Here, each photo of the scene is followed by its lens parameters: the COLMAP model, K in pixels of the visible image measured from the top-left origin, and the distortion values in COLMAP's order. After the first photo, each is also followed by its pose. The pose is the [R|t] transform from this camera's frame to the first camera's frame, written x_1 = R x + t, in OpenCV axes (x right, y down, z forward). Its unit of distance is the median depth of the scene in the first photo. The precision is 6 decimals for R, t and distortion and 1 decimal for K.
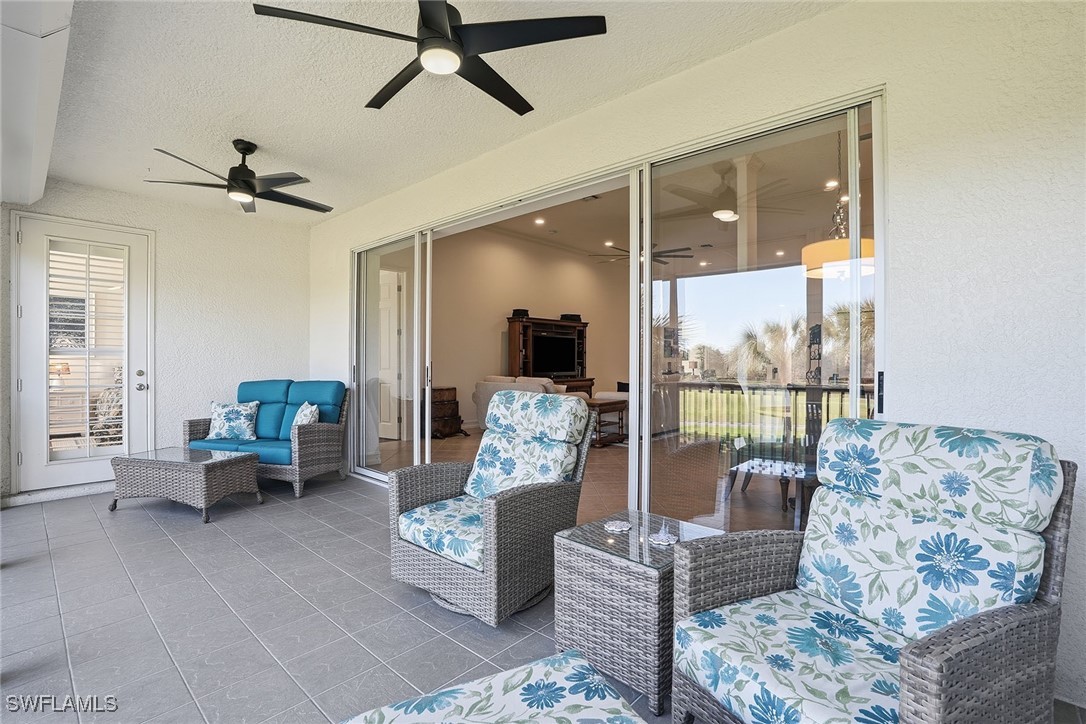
lens RADIAL K [[519.5, 0, 535.7], [0, 519.5, 361.3], [0, 0, 1]] dist [-0.023330, -0.001090]
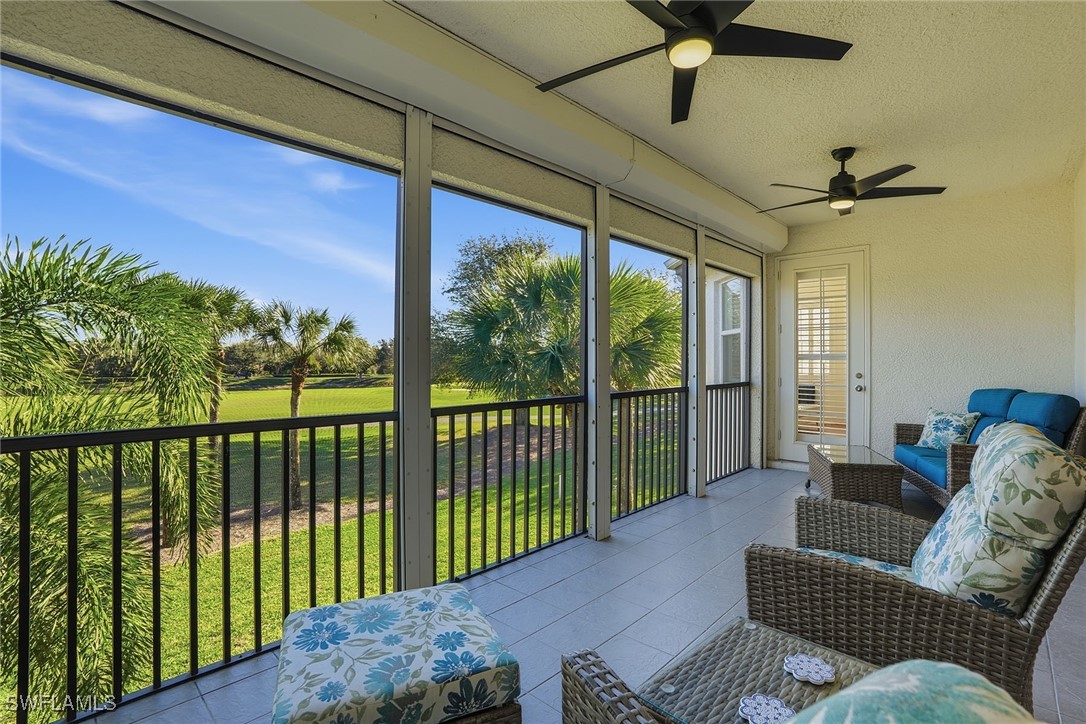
lens RADIAL K [[519.5, 0, 558.0], [0, 519.5, 362.3], [0, 0, 1]] dist [-0.023330, -0.001090]
pose [[-0.022332, 0.001343, -0.999750, 0.412143], [0.000168, 0.999999, 0.001339, -0.008598], [0.999751, -0.000138, -0.022332, 0.424269]]
